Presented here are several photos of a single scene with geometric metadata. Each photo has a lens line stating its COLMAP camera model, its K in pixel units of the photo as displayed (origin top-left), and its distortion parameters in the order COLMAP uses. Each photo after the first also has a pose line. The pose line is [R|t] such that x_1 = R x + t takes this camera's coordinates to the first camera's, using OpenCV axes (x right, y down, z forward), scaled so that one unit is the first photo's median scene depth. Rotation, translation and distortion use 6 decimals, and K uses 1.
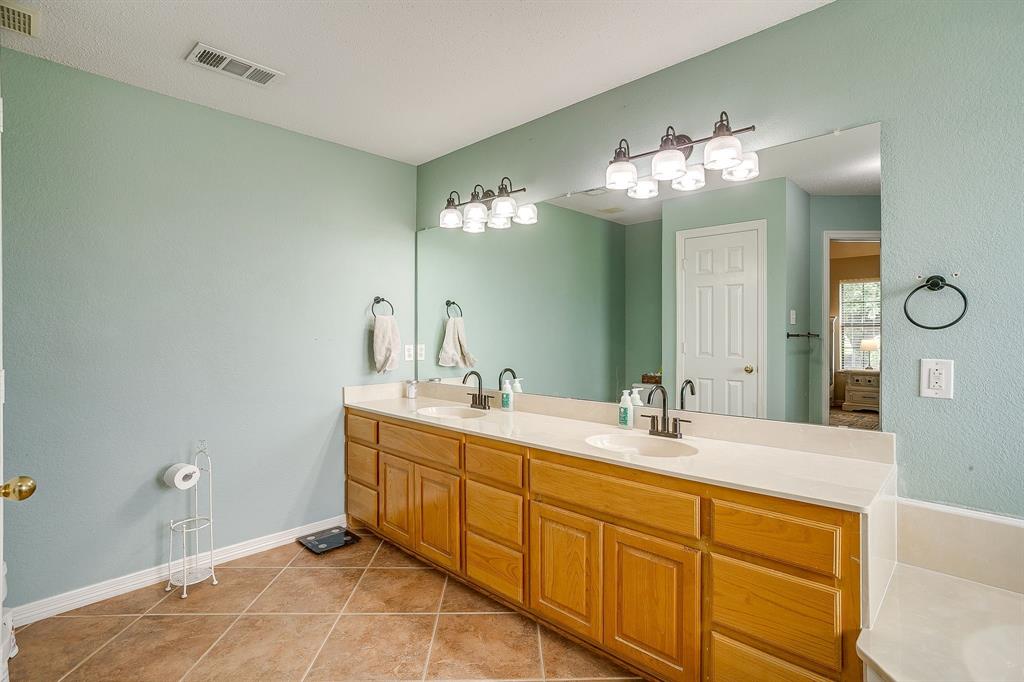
lens RADIAL K [[479.7, 0, 514.7], [0, 479.7, 340.4], [0, 0, 1]] dist [-0.027906, 0.000006]
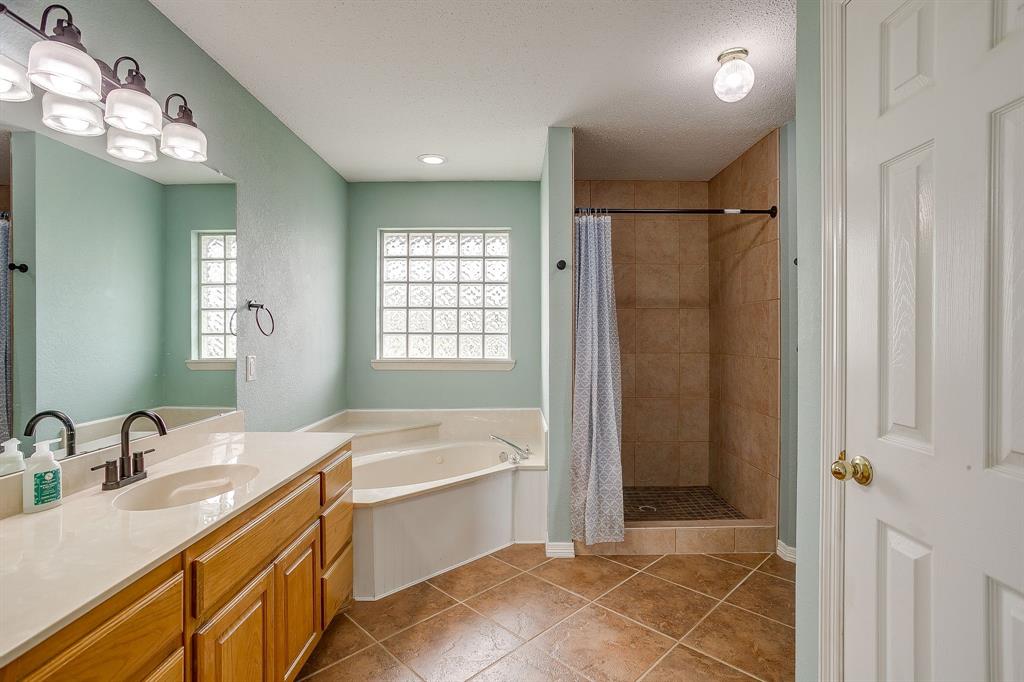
lens RADIAL K [[498.2, 0, 518.8], [0, 498.2, 341.0], [0, 0, 1]] dist [-0.051272, 0.024806]
pose [[-0.677566, -0.003365, 0.735454, -0.601950], [0.018906, 0.999579, 0.021992, -0.017221], [-0.735219, 0.028805, -0.677218, 1.019352]]
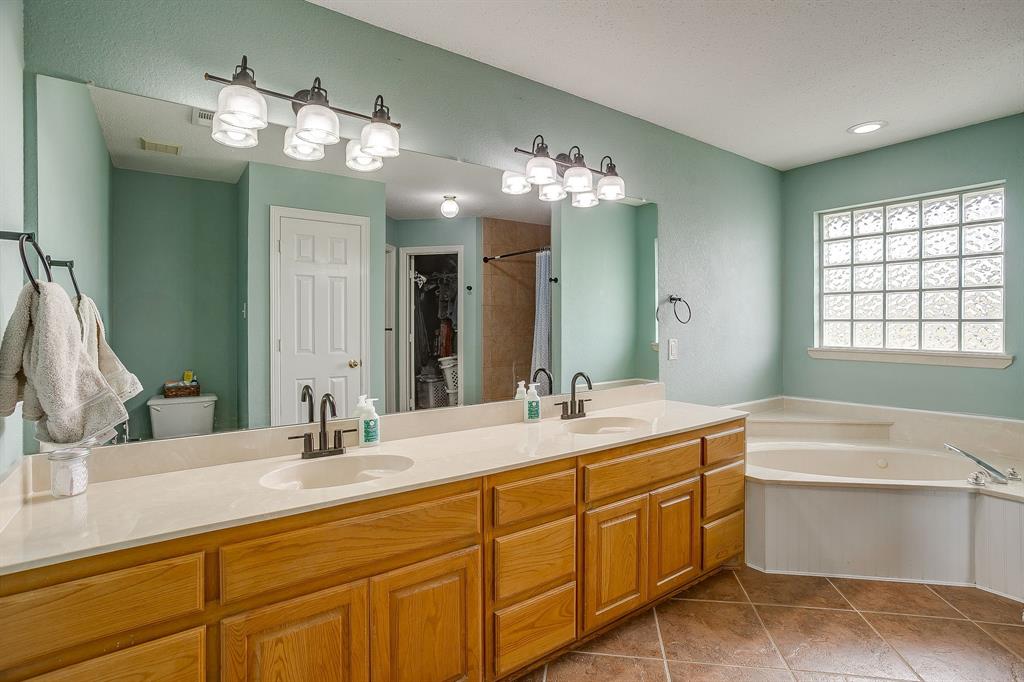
lens RADIAL K [[498.2, 0, 509.8], [0, 498.2, 329.9], [0, 0, 1]] dist [-0.051272, 0.024806]
pose [[0.202000, -0.008047, 0.979352, -0.833340], [0.022737, 0.999735, 0.003525, -0.013039], [-0.979122, 0.021555, 0.202130, 0.875483]]
